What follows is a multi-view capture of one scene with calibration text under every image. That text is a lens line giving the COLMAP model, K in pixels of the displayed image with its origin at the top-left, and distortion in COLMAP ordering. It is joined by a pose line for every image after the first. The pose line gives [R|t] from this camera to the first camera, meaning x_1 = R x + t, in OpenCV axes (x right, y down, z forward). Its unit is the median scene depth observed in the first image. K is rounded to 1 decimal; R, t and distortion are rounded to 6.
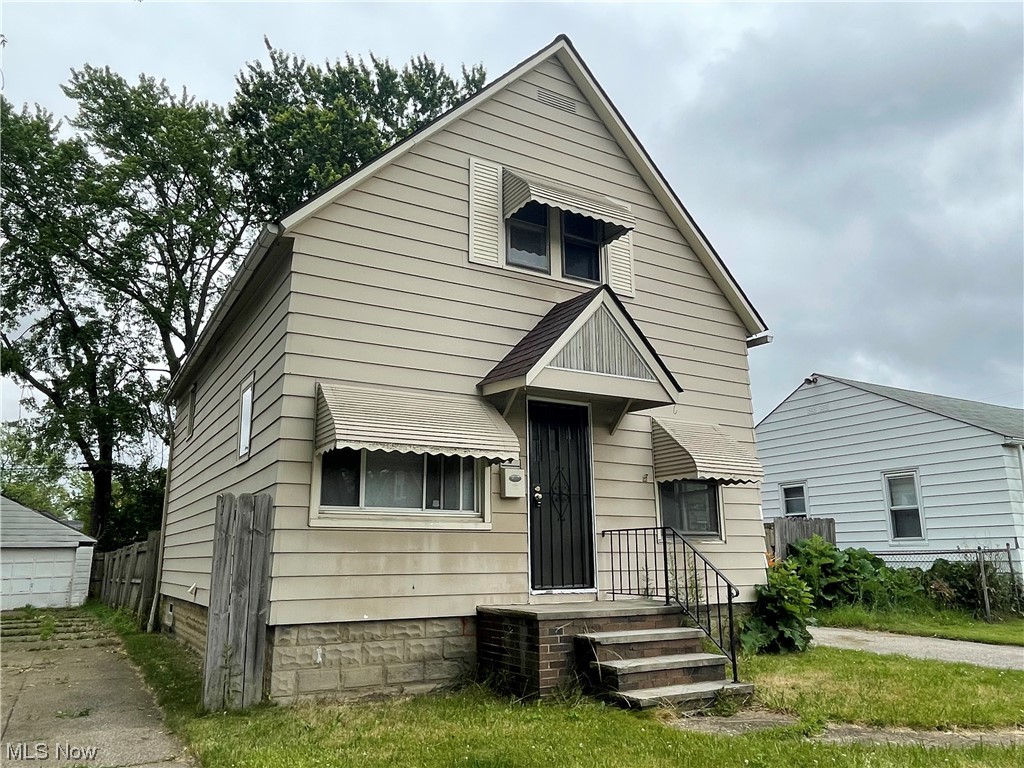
lens RADIAL K [[743.4, 0, 511.2], [0, 743.4, 390.3], [0, 0, 1]] dist [0.000265, 0.000397]
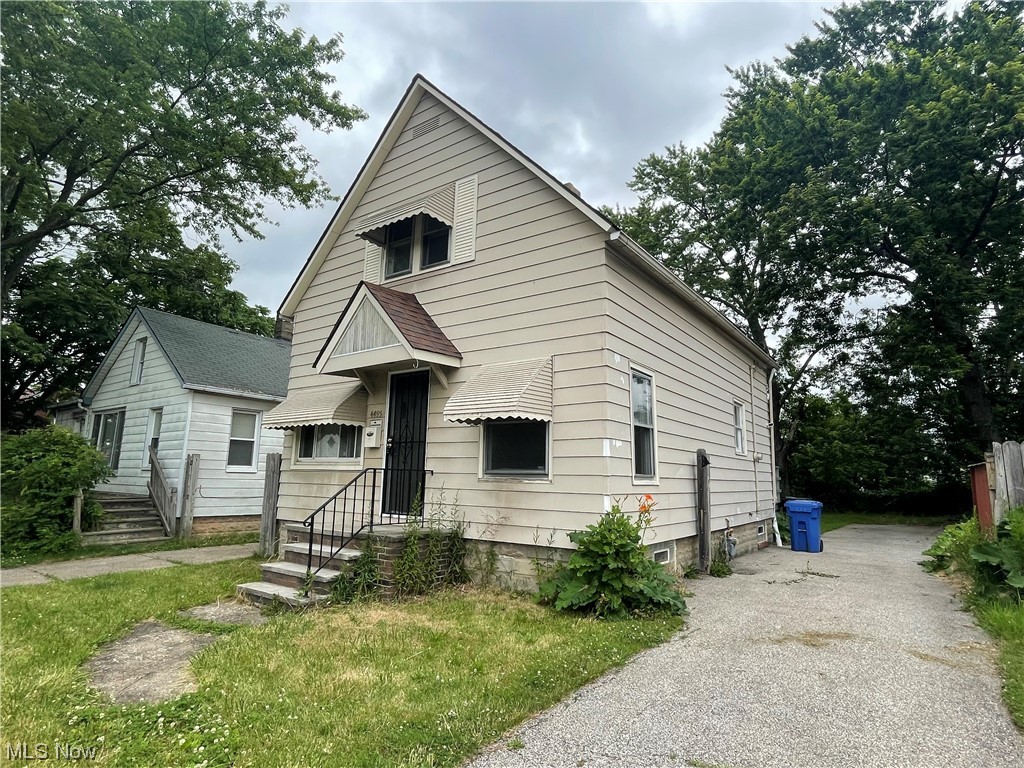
lens RADIAL K [[563.9, 0, 511.7], [0, 563.9, 386.3], [0, 0, 1]] dist [-0.000323, -0.000165]
pose [[0.407256, -0.133900, -0.903445, 1.091501], [0.180646, 0.981462, -0.064031, 0.146370], [0.895271, -0.137126, 0.423895, 0.797239]]
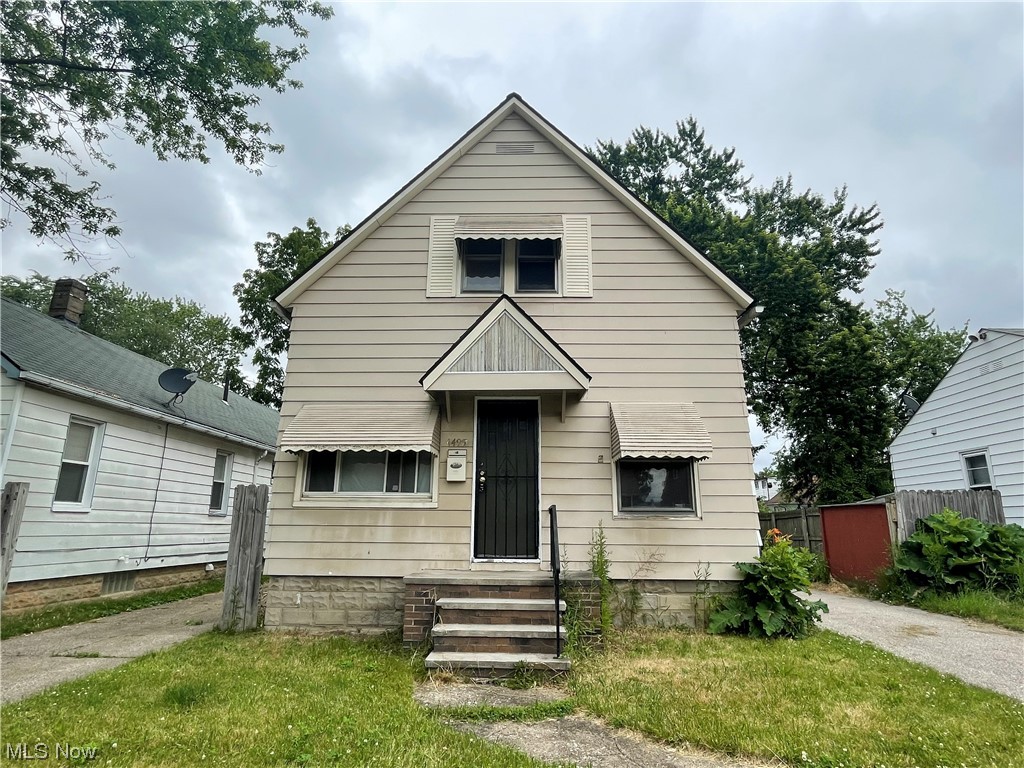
lens RADIAL K [[565.7, 0, 512.0], [0, 565.7, 384.0], [0, 0, 1]] dist [-0.001635, -0.000132]
pose [[0.848145, -0.116881, -0.516710, 0.578128], [0.104768, 0.993101, -0.052672, 0.043856], [0.519301, -0.009461, 0.854539, 0.253638]]
